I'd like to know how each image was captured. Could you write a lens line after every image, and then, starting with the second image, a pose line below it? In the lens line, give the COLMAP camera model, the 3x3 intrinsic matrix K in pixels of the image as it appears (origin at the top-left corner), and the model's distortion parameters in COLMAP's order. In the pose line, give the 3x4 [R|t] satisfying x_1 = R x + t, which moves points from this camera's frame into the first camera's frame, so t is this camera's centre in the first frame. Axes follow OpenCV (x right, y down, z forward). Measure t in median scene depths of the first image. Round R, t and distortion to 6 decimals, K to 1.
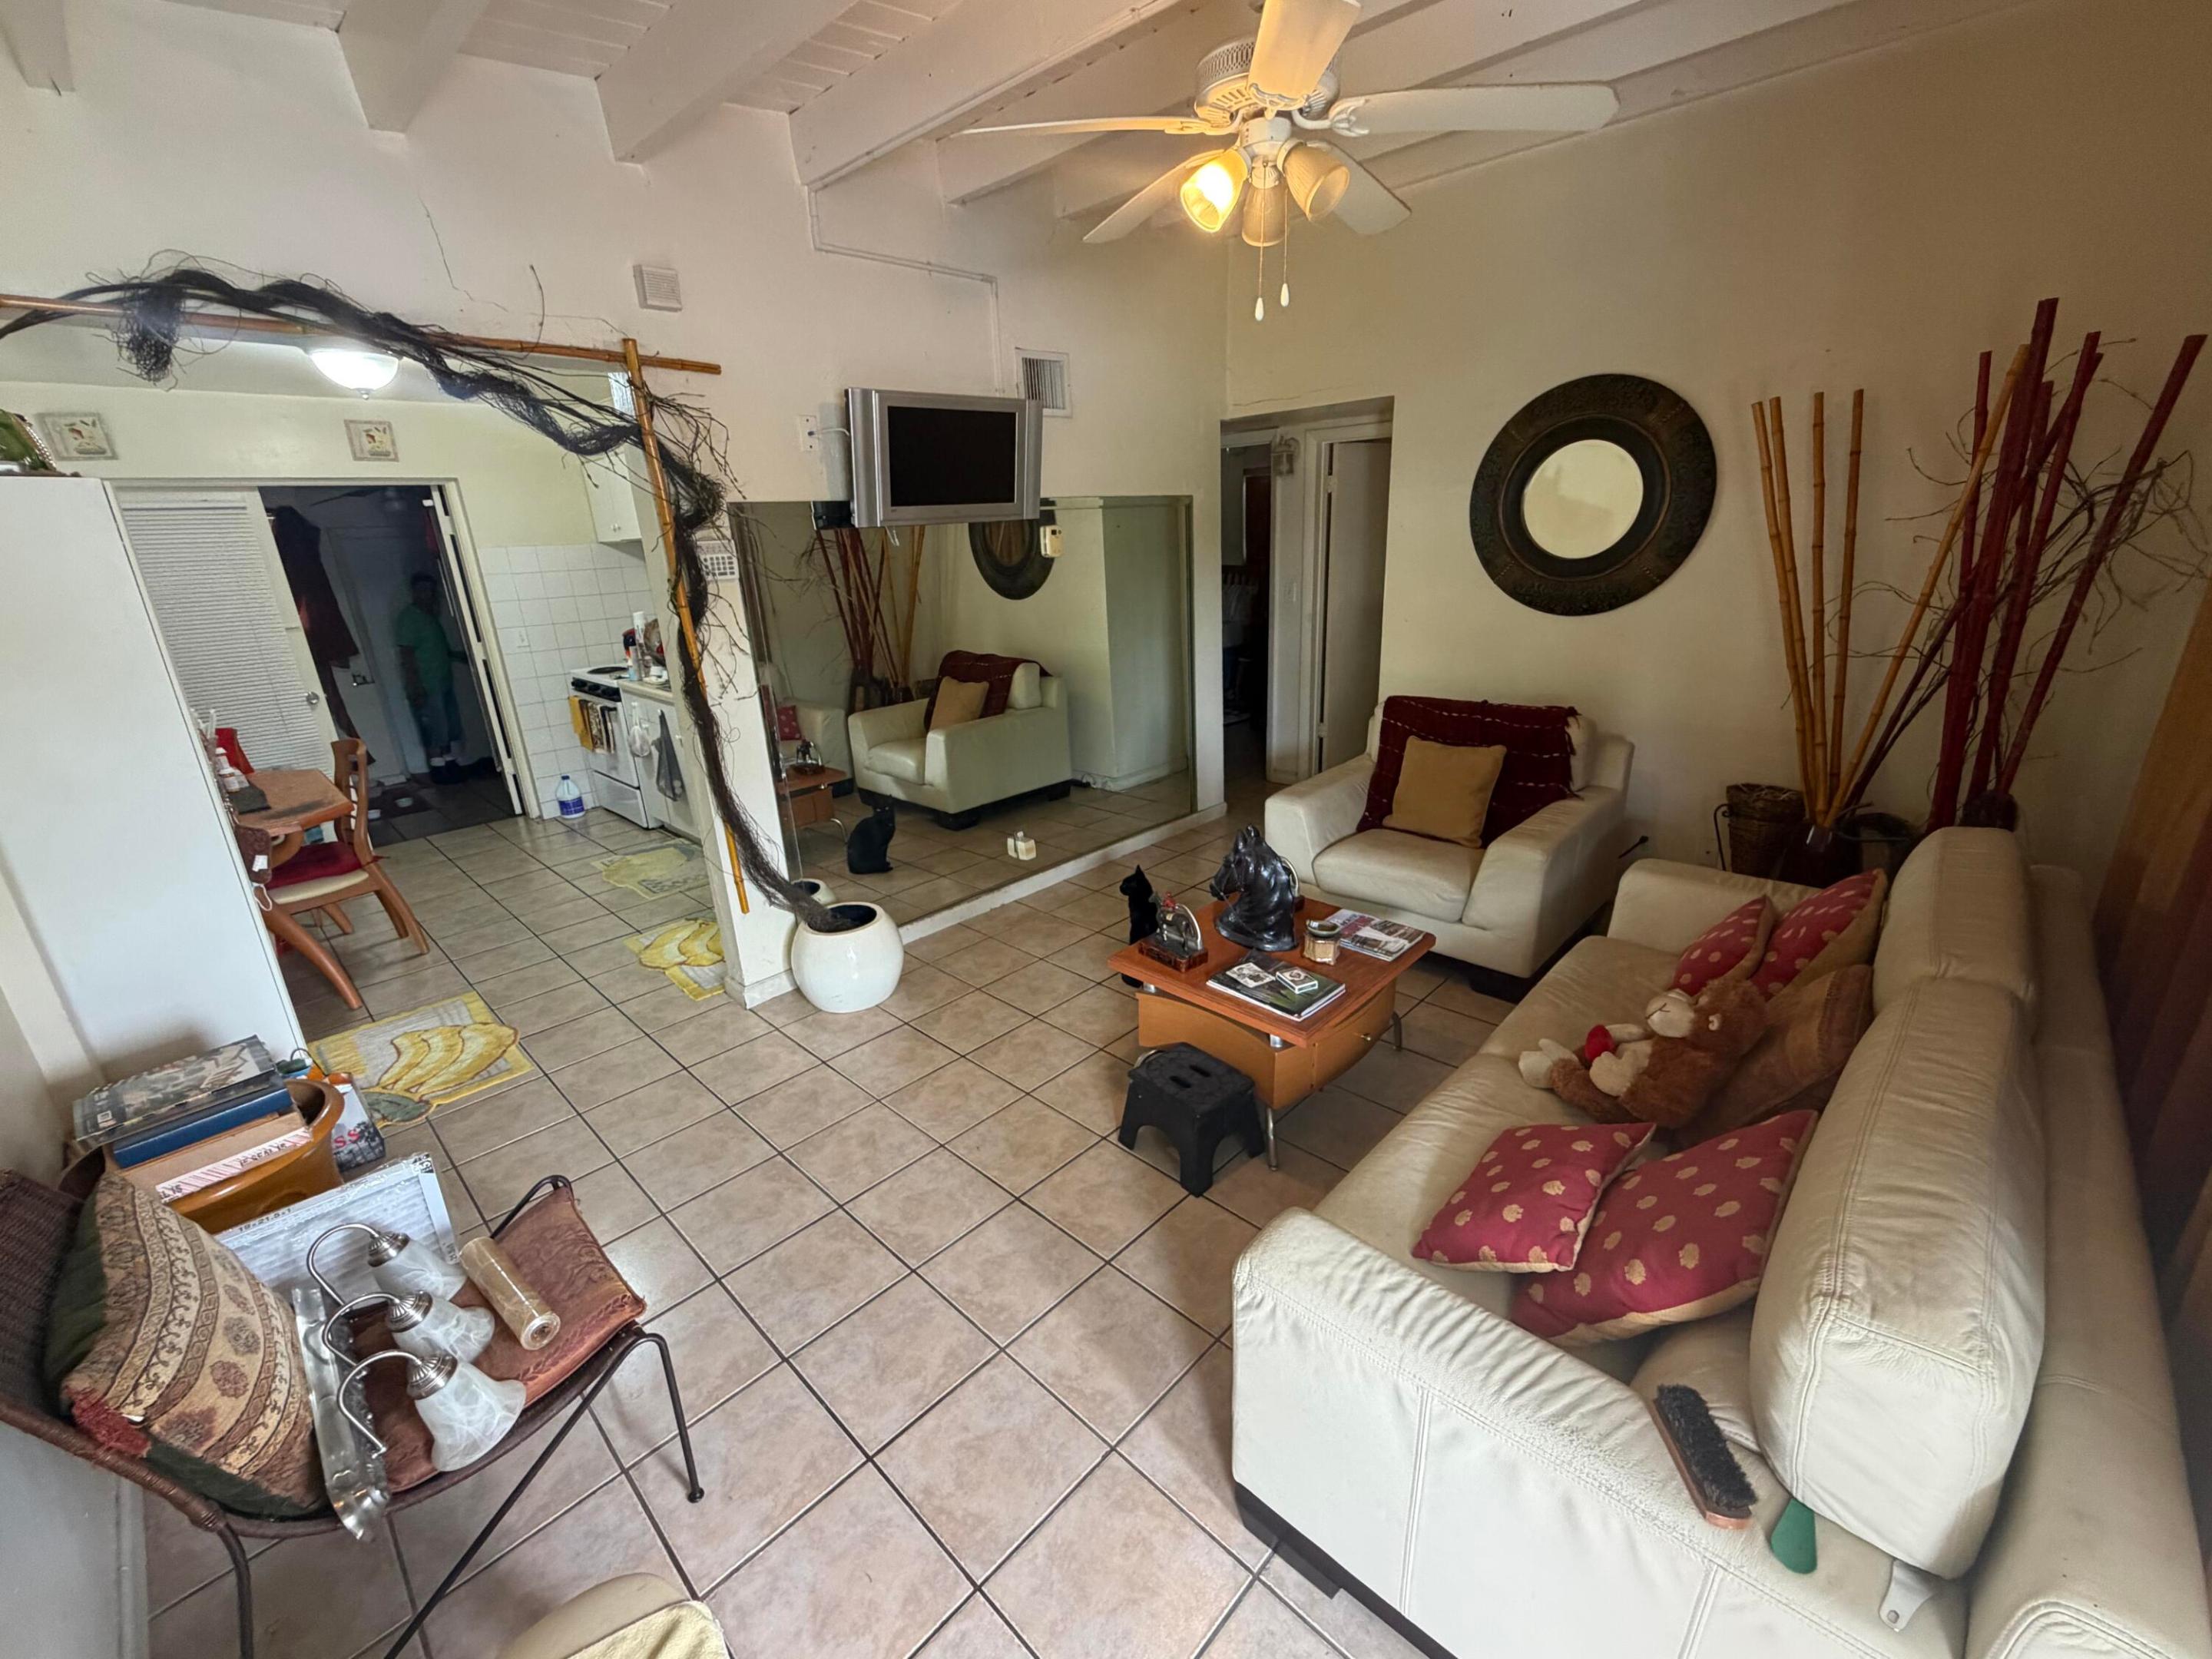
lens RADIAL K [[907.4, 0, 1104.9], [0, 907.4, 824.9], [0, 0, 1]] dist [-0.000147, -0.000199]
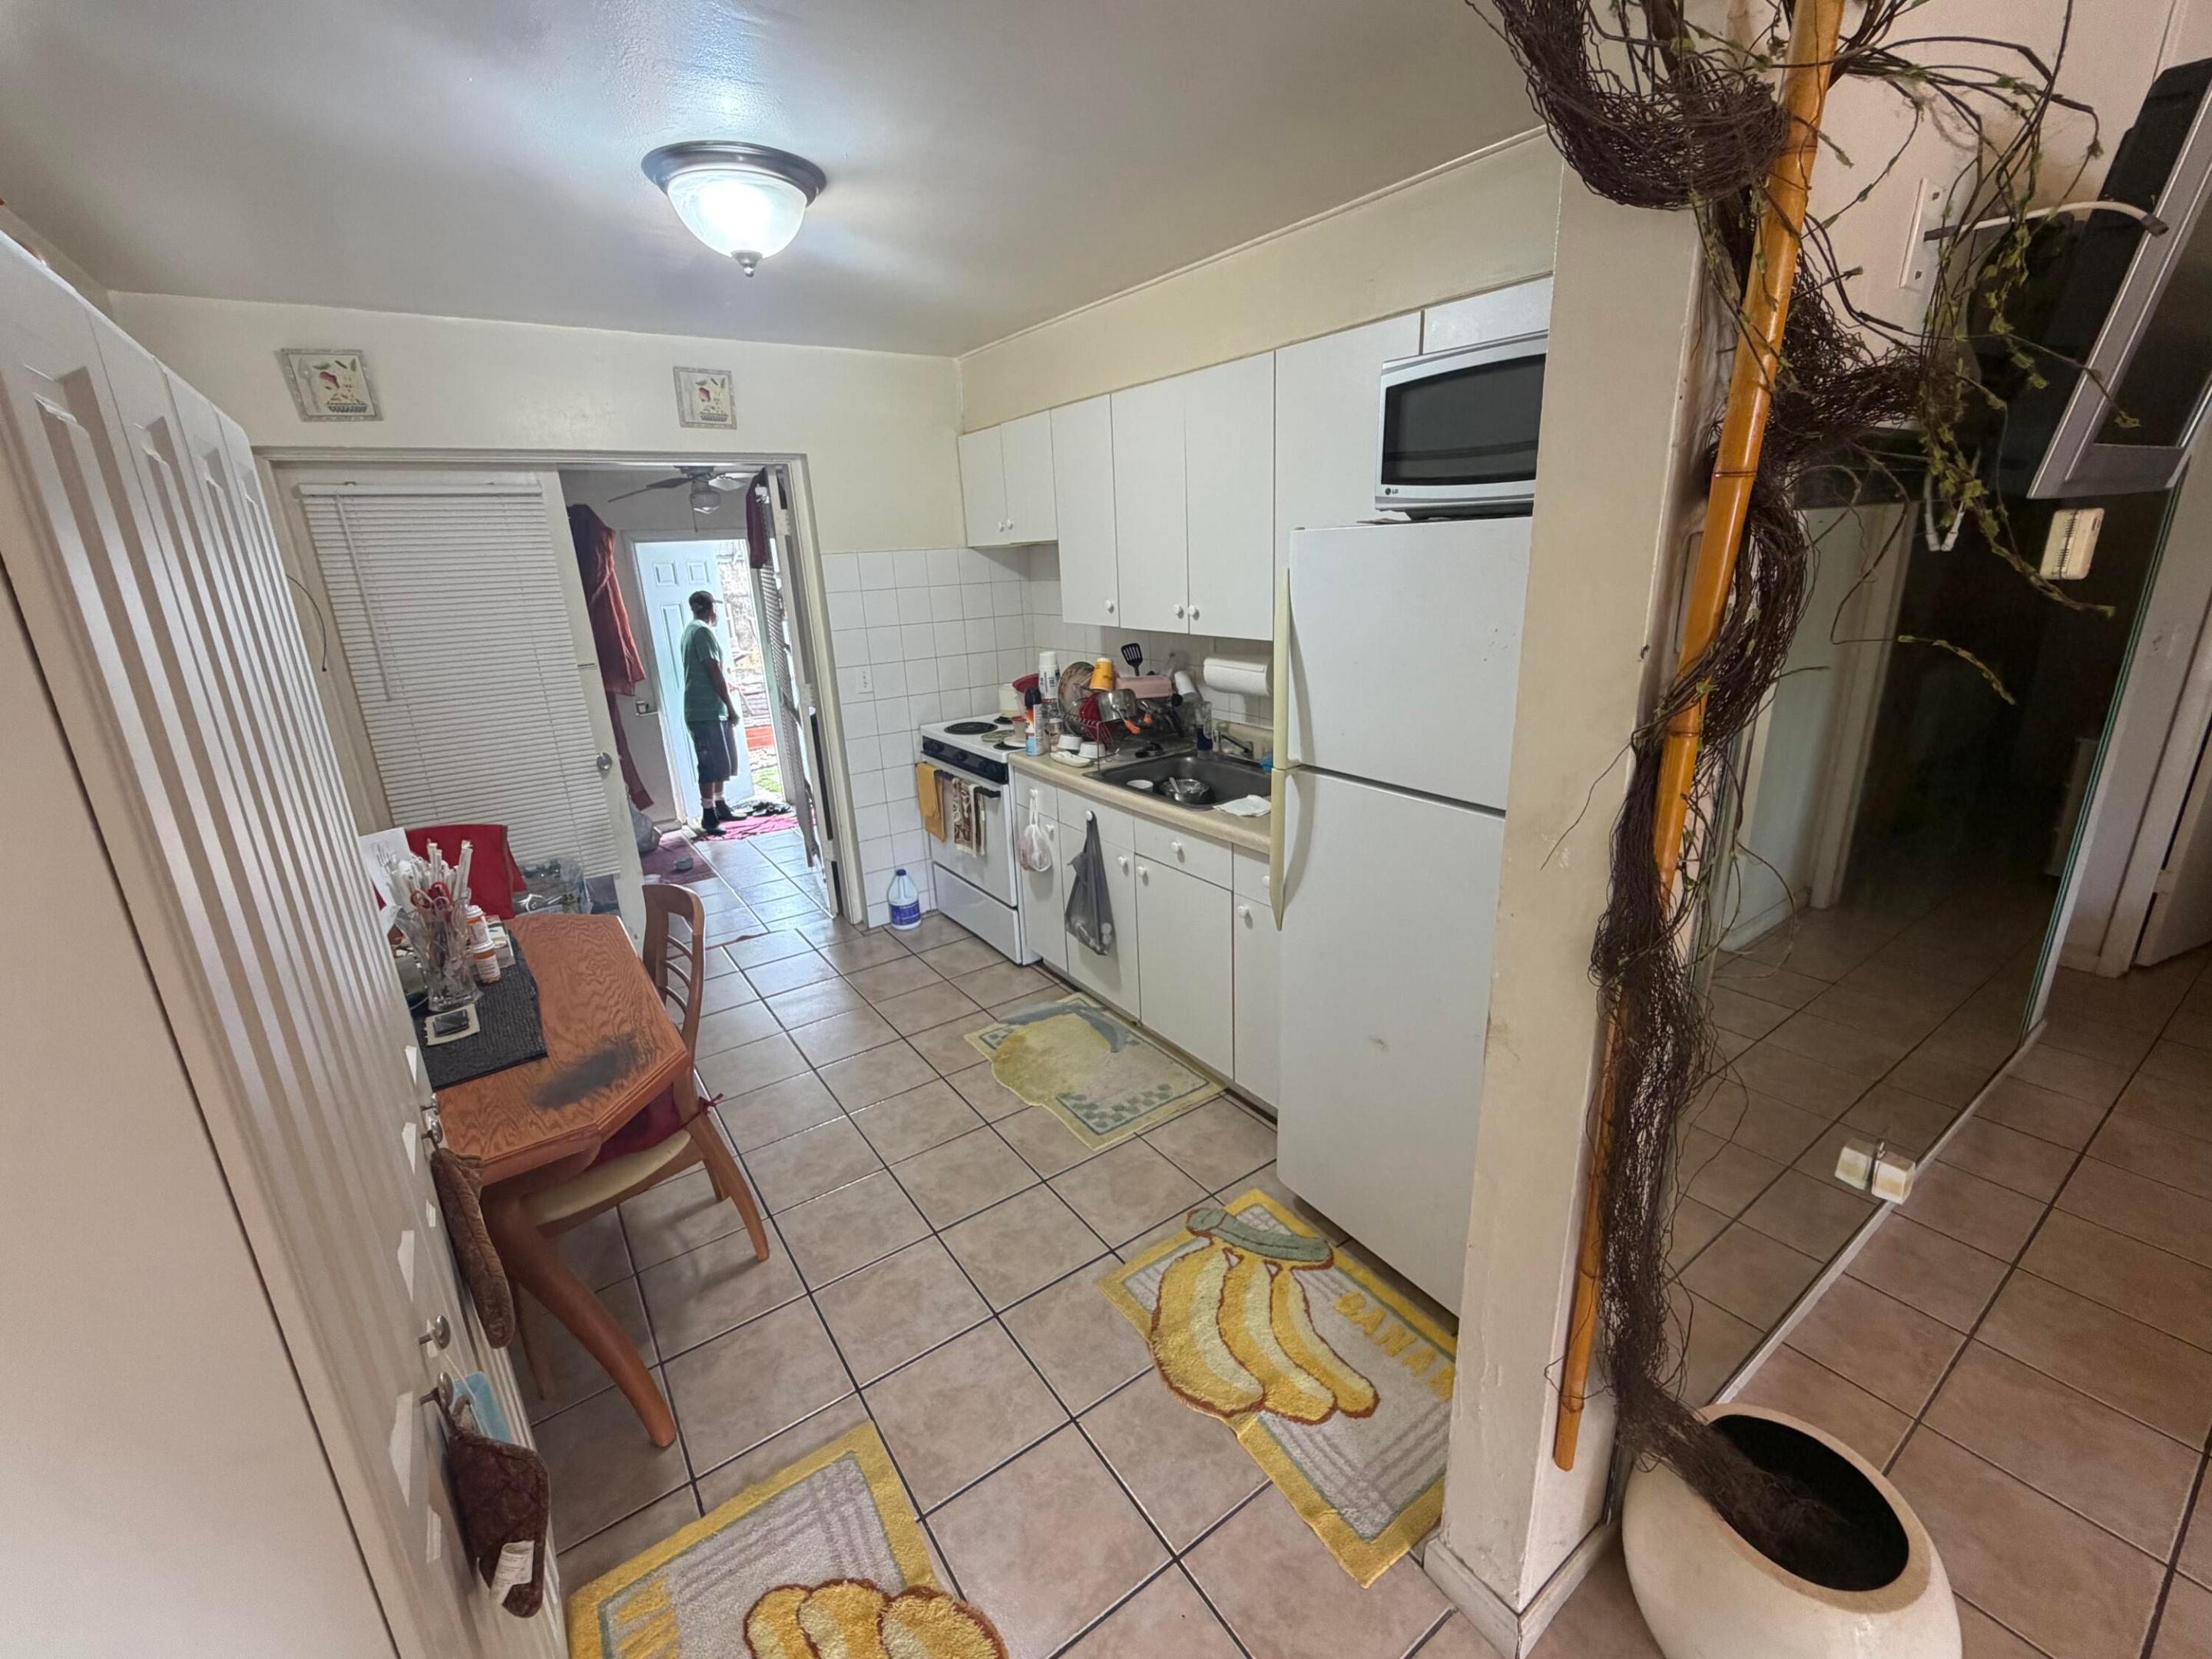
lens RADIAL K [[907.4, 0, 1104.6], [0, 907.4, 823.8], [0, 0, 1]] dist [-0.000147, -0.000199]
pose [[0.980867, 0.059498, -0.185365, -0.343467], [-0.061551, 0.998090, -0.005335, -0.109042], [0.184693, 0.016643, 0.982655, 0.362477]]
